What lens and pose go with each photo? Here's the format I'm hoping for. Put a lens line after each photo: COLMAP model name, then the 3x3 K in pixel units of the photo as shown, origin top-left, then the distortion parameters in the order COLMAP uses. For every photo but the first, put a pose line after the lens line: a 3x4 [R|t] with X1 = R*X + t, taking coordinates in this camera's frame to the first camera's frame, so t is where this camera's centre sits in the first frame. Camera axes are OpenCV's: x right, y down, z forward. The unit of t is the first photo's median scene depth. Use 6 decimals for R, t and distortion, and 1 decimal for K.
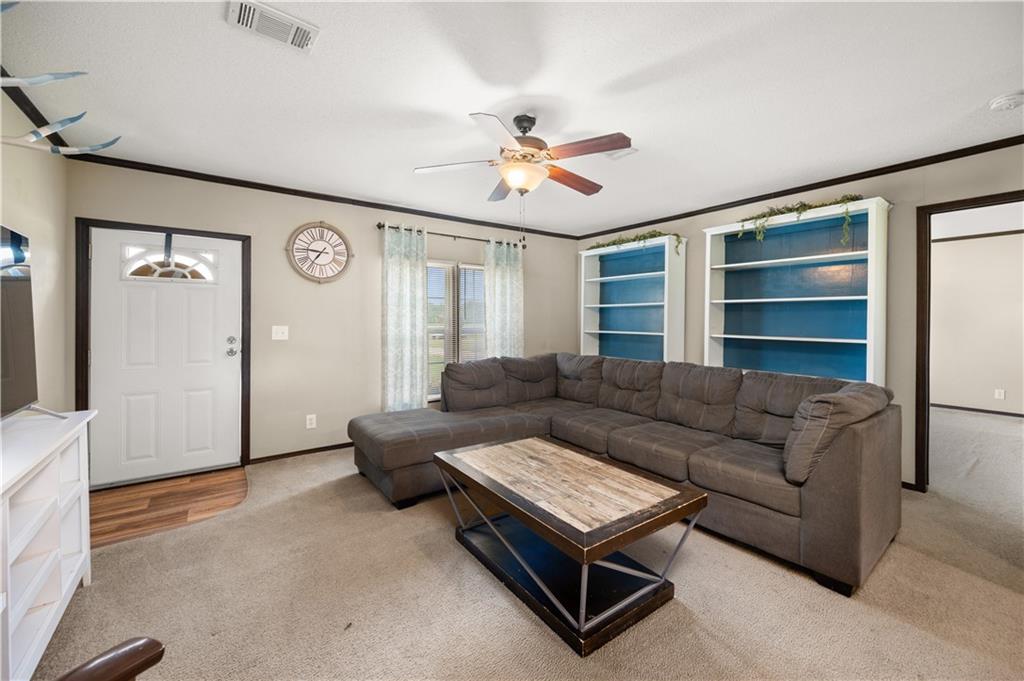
lens RADIAL K [[409.5, 0, 511.9], [0, 409.5, 321.6], [0, 0, 1]] dist [-0.000505, 0.000240]
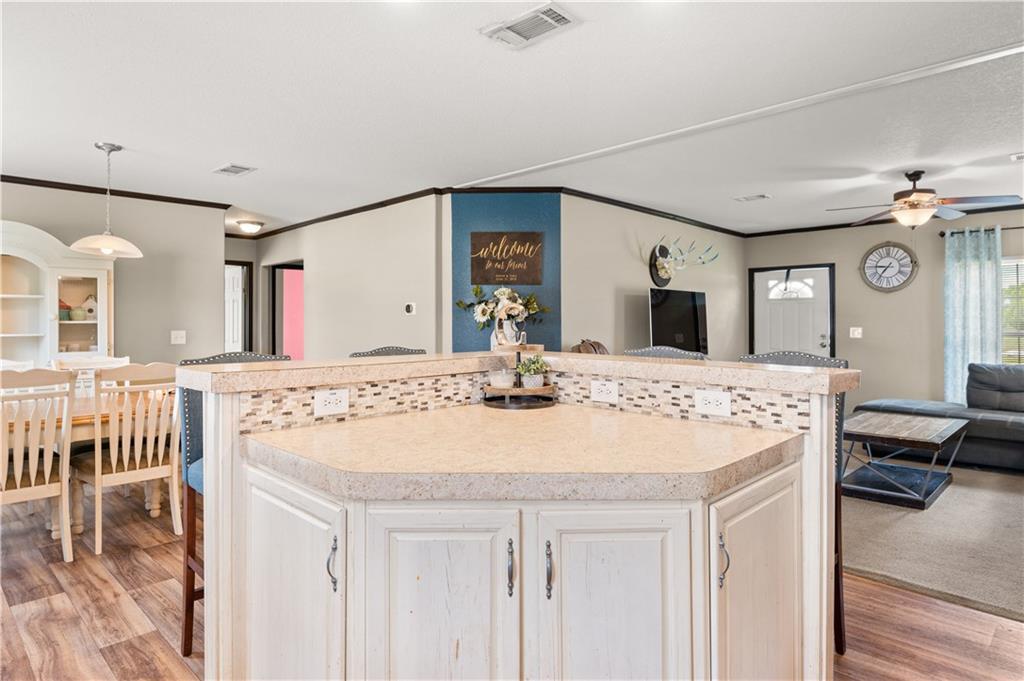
lens RADIAL K [[586.6, 0, 511.5], [0, 586.6, 320.7], [0, 0, 1]] dist [-0.035300, -0.001460]
pose [[0.169890, -0.010990, -0.985402, 1.671912], [0.000585, 0.999939, -0.011051, 0.012505], [0.985463, 0.001301, 0.169886, -0.625748]]
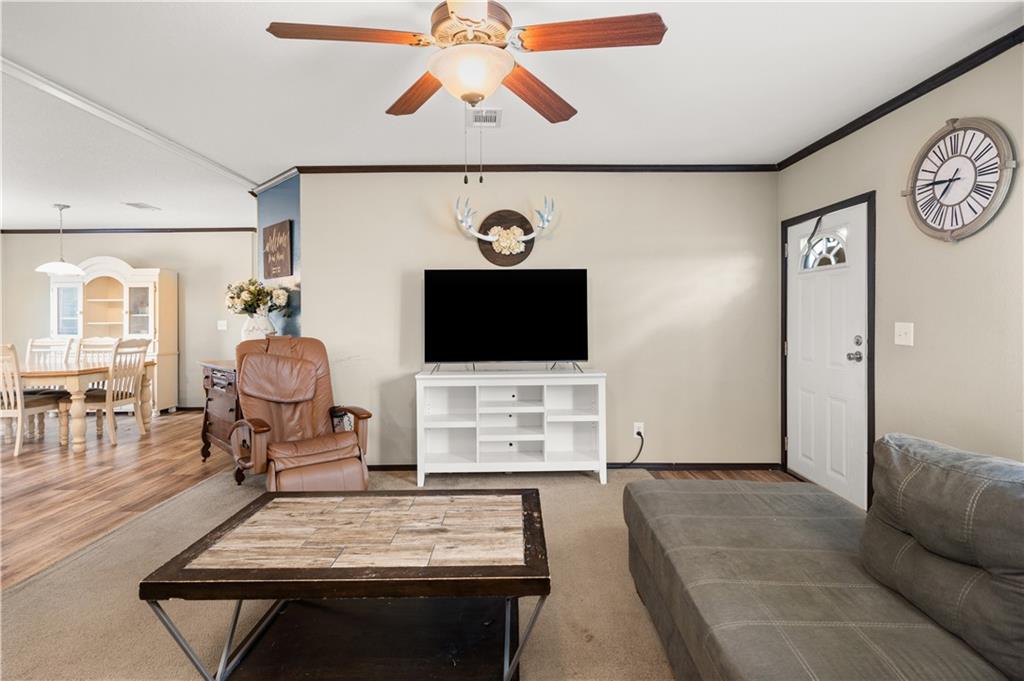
lens RADIAL K [[517.2, 0, 516.0], [0, 517.2, 320.9], [0, 0, 1]] dist [-0.017774, 0.000122]
pose [[-0.577304, 0.008152, -0.816488, 0.610437], [0.000473, 0.999953, 0.009650, 0.000848], [0.816529, 0.005185, -0.577281, 1.508686]]
